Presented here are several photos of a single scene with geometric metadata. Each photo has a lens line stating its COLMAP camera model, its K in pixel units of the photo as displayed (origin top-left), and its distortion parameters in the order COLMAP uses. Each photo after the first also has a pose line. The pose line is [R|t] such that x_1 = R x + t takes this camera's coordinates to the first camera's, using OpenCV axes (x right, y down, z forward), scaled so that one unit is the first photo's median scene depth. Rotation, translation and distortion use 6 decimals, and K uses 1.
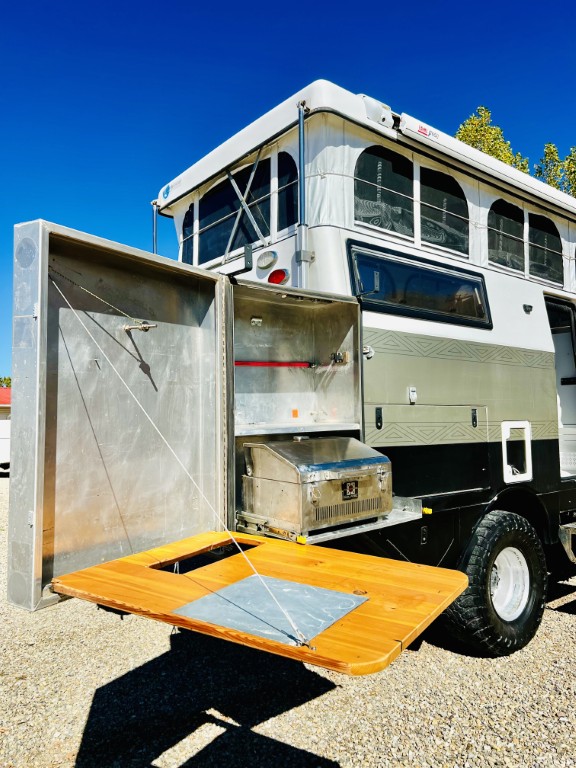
lens RADIAL K [[579.5, 0, 286.8], [0, 579.5, 385.7], [0, 0, 1]] dist [-0.002301, -0.001310]
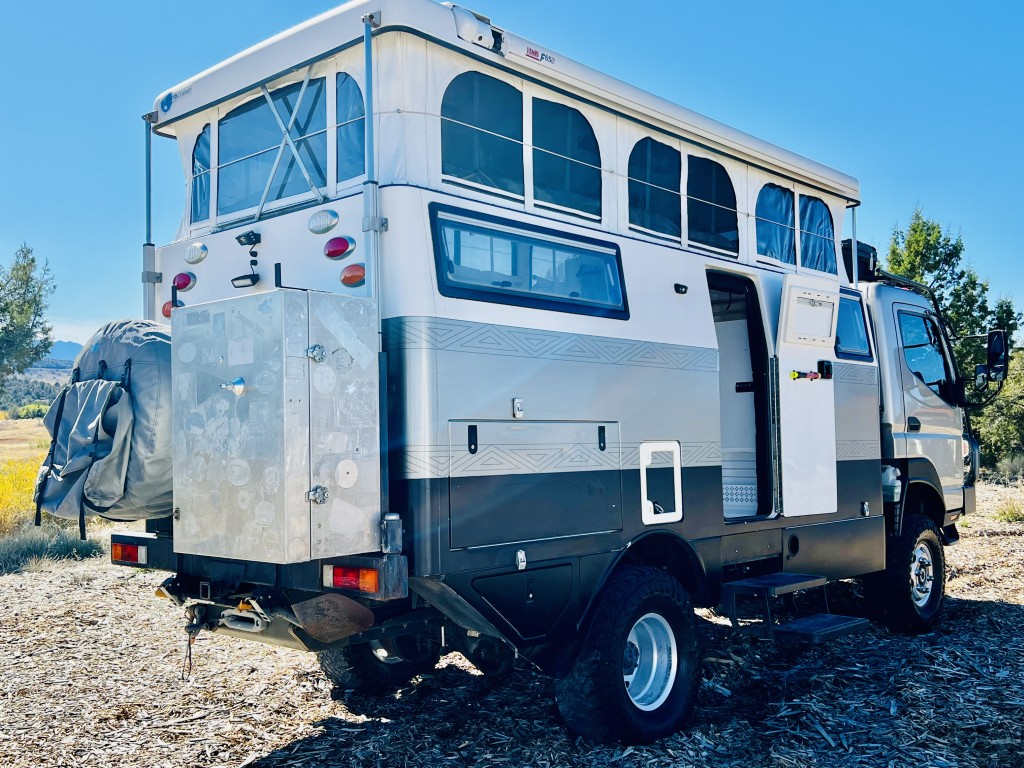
lens RADIAL K [[1021.2, 0, 494.5], [0, 1021.2, 393.3], [0, 0, 1]] dist [0.152236, 0.000000]
pose [[0.991517, -0.001295, 0.129969, 0.010663], [-0.000044, 0.999947, 0.010296, -0.015807], [-0.129975, -0.010214, 0.991465, -0.291809]]
